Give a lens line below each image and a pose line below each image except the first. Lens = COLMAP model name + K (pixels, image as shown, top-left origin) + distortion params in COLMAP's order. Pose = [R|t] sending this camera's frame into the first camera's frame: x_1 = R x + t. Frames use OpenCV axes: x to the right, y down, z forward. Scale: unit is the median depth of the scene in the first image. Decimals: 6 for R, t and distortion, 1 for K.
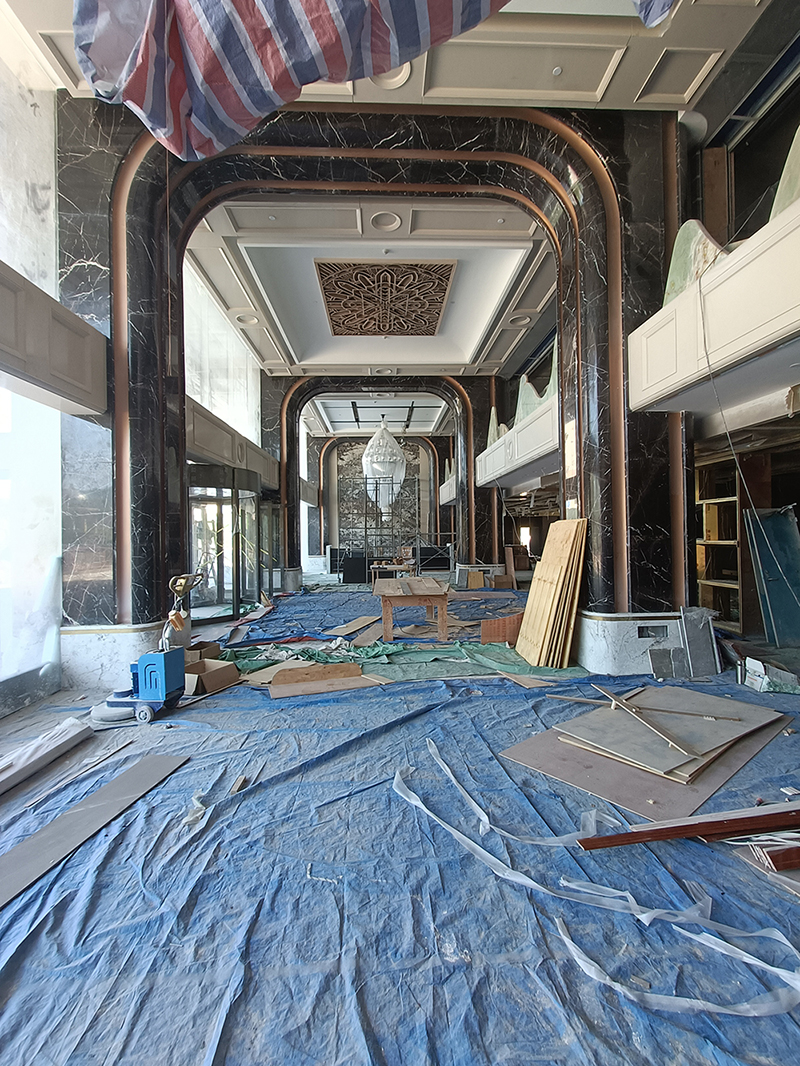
lens RADIAL K [[484.5, 0, 400.0], [0, 484.5, 533.0], [0, 0, 1]] dist [0.007108, 0.000757]
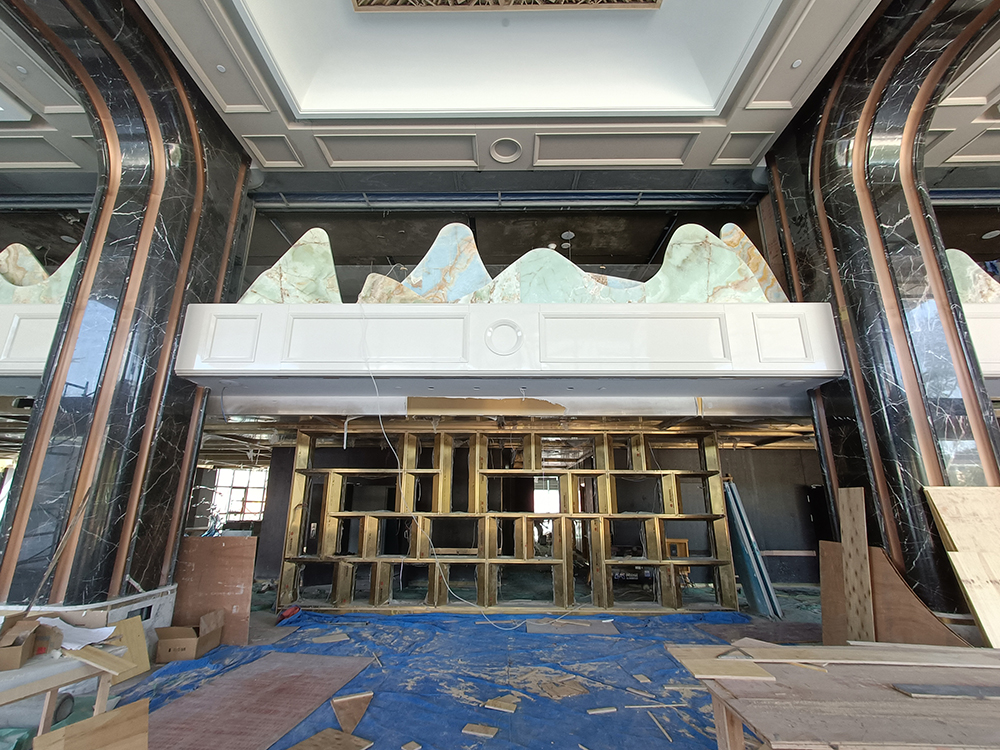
lens RADIAL K [[454.5, 0, 500.0], [0, 454.5, 375.0], [0, 0, 1]] dist [0.007108, 0.000757]
pose [[0.057785, 0.298820, 0.952558, -0.382380], [-0.013656, 0.954300, -0.298538, 0.022199], [-0.998236, 0.004243, 0.059225, 0.283295]]
